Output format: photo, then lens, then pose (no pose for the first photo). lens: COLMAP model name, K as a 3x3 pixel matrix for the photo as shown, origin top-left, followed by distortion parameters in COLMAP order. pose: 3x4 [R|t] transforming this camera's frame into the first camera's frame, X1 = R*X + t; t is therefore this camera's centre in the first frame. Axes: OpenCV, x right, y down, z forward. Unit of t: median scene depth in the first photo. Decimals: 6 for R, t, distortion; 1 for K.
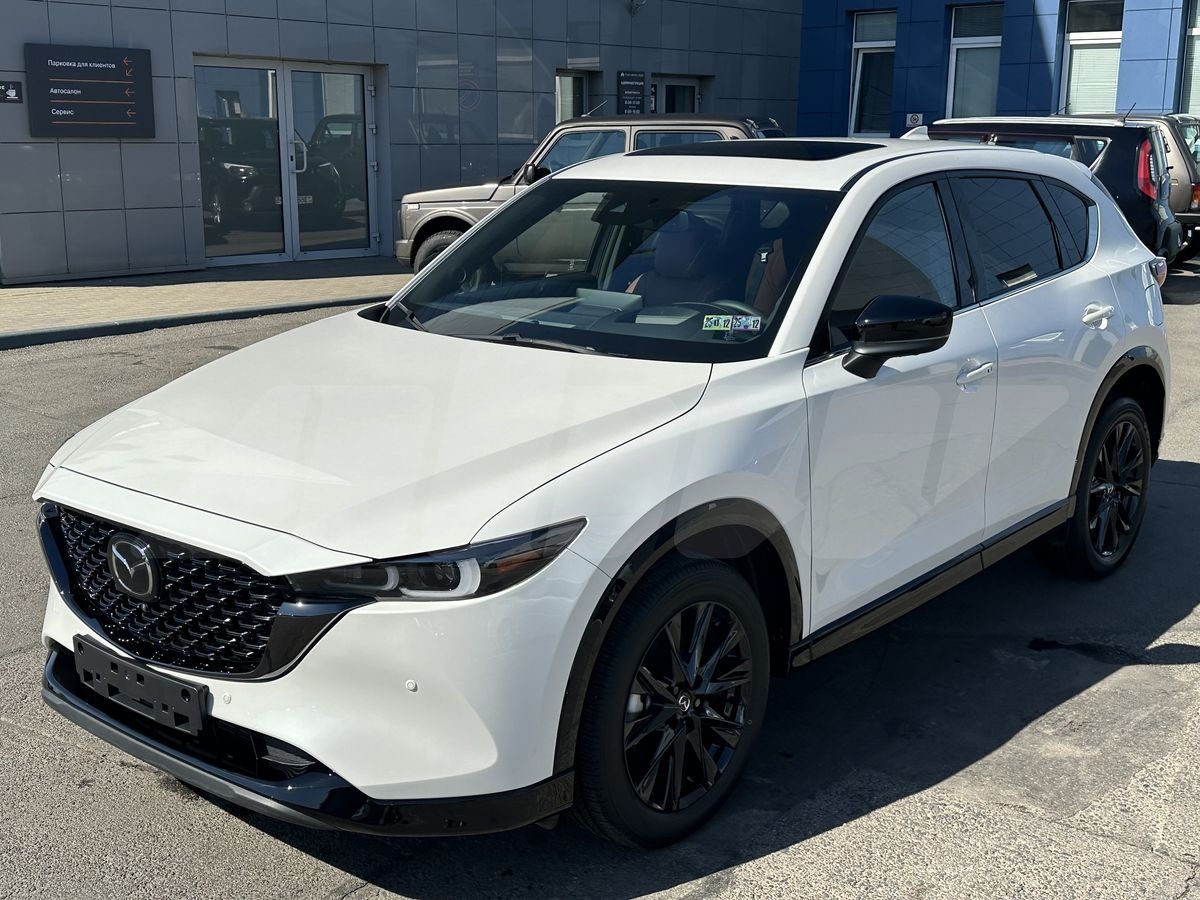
lens RADIAL K [[1422.3, 0, 601.3], [0, 1422.3, 474.2], [0, 0, 1]] dist [0.210847, -0.582632]
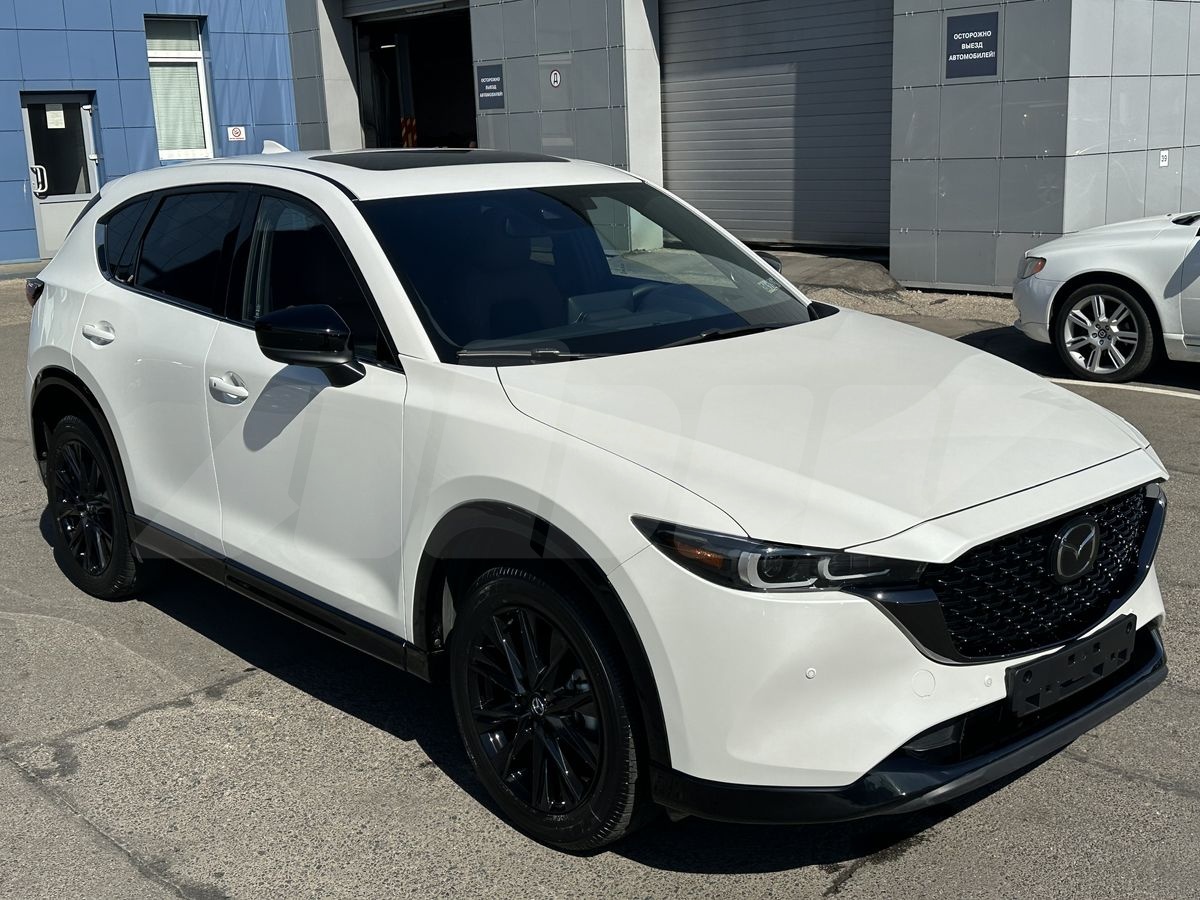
lens RADIAL K [[1422.3, 0, 601.3], [0, 1422.3, 474.2], [0, 0, 1]] dist [0.210847, -0.582632]
pose [[0.145077, -0.236232, 0.960806, -1.257098], [0.281786, 0.940729, 0.188747, -0.254903], [-0.948446, 0.243358, 0.203045, 1.028219]]
